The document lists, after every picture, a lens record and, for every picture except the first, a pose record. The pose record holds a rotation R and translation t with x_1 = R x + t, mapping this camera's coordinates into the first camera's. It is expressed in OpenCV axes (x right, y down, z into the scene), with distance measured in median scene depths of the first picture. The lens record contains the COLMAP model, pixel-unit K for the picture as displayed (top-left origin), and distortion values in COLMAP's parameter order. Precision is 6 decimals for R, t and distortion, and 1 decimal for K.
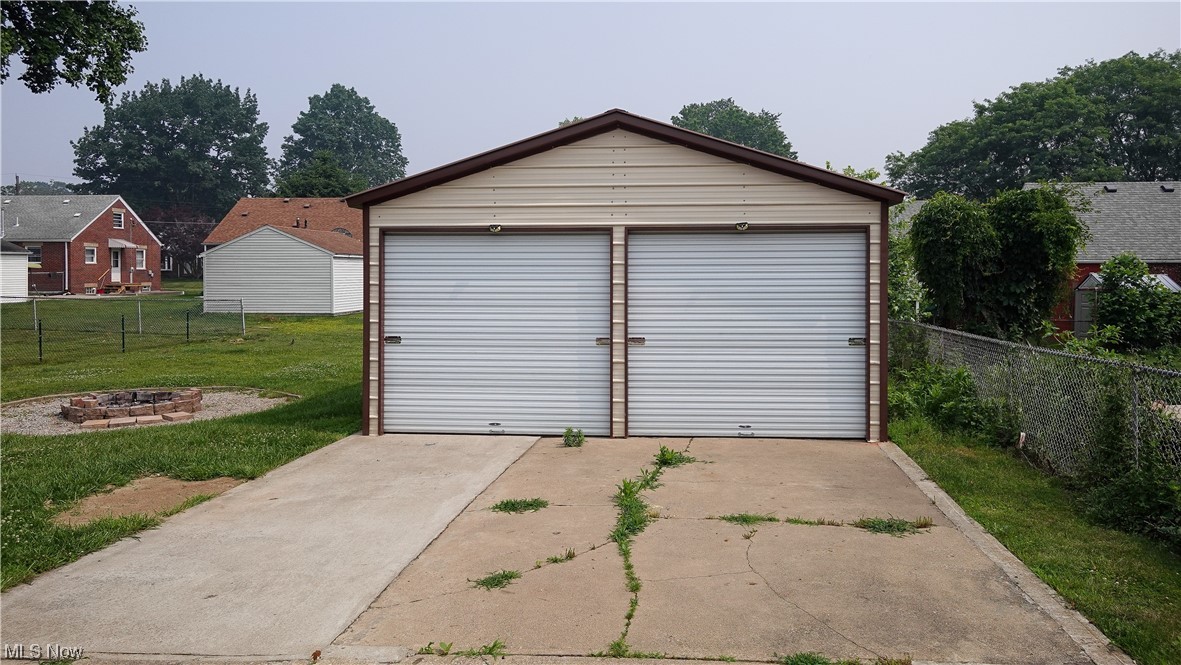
lens RADIAL K [[848.9, 0, 654.9], [0, 848.9, 274.2], [0, 0, 1]] dist [0.013742, -0.005401]
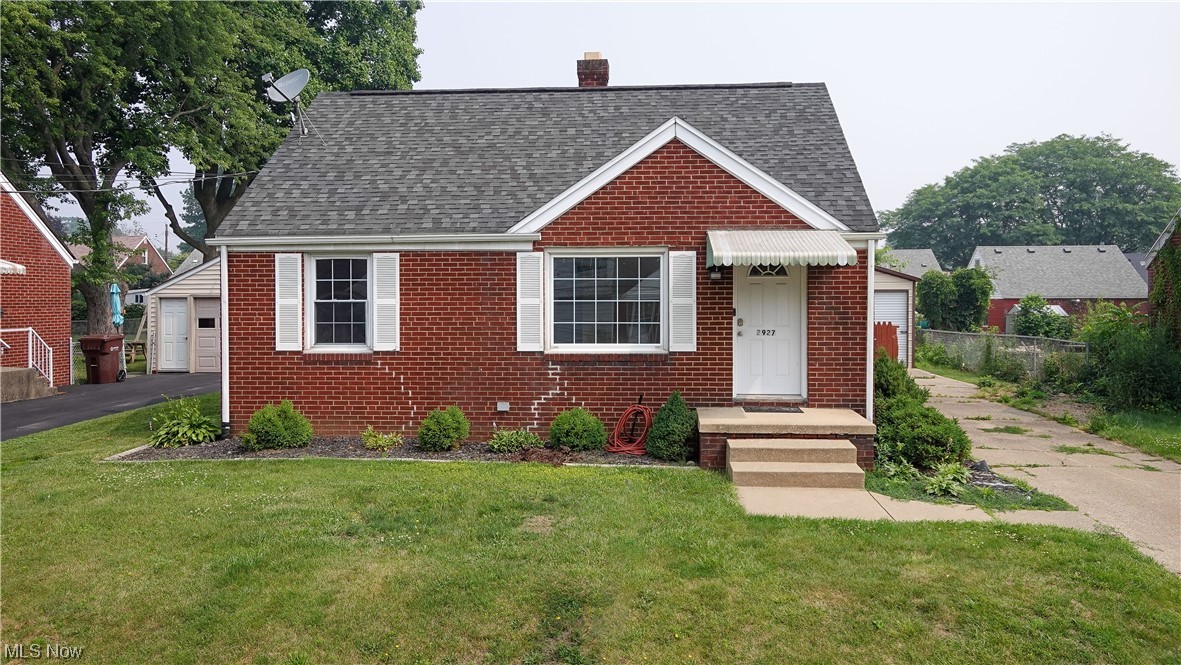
lens RADIAL K [[848.9, 0, 614.1], [0, 848.9, 314.5], [0, 0, 1]] dist [0.013742, -0.005401]
pose [[0.999981, 0.000105, -0.006138, -0.276496], [-0.000015, 0.999893, 0.014656, -0.007042], [0.006138, -0.014655, 0.999874, -0.710468]]
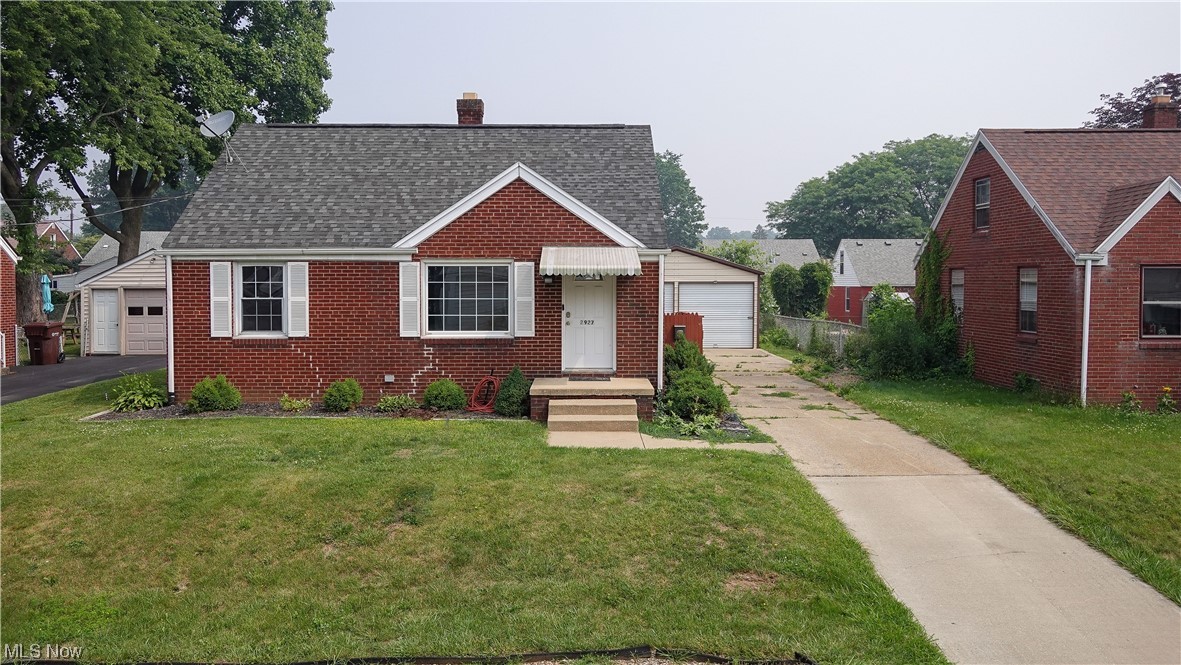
lens RADIAL K [[848.9, 0, 604.2], [0, 848.9, 312.2], [0, 0, 1]] dist [0.013742, -0.005401]
pose [[0.997139, -0.000510, 0.075583, -0.227518], [-0.002040, 0.999432, 0.033647, -0.020017], [-0.075558, -0.033704, 0.996572, -0.884464]]
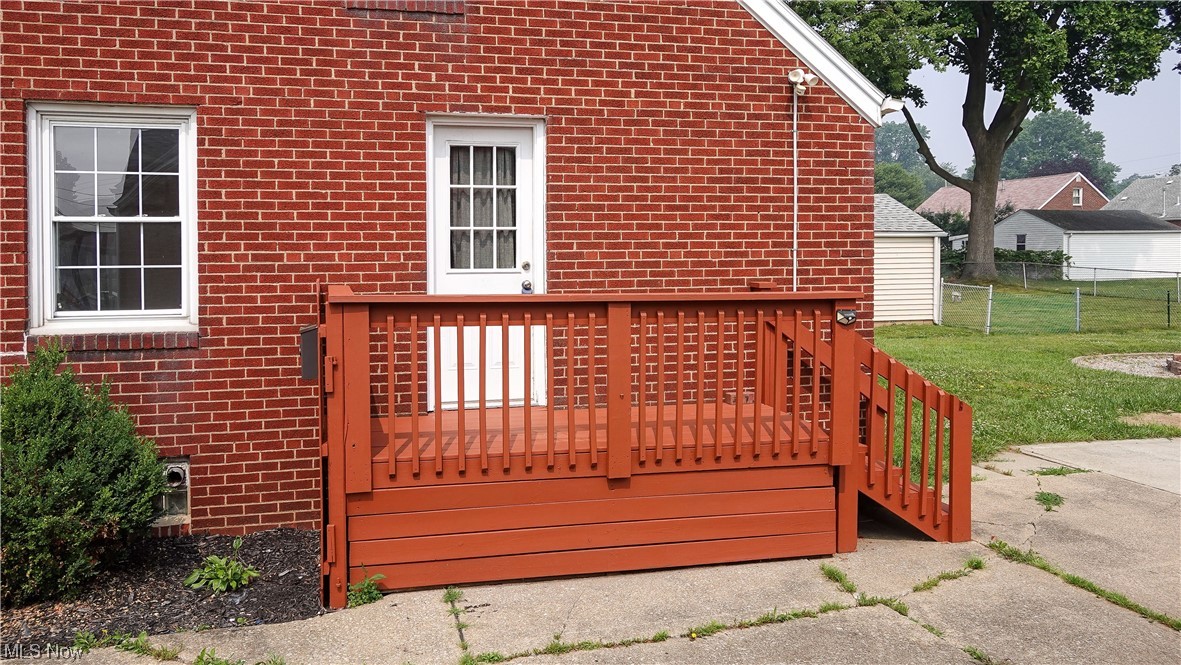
lens RADIAL K [[848.9, 0, 526.7], [0, 848.9, 271.6], [0, 0, 1]] dist [0.013742, -0.005401]
pose [[0.263412, 0.021163, -0.964451, 0.122795], [0.001902, 0.999746, 0.022457, 0.000085], [0.964682, -0.007750, 0.263305, -0.102753]]
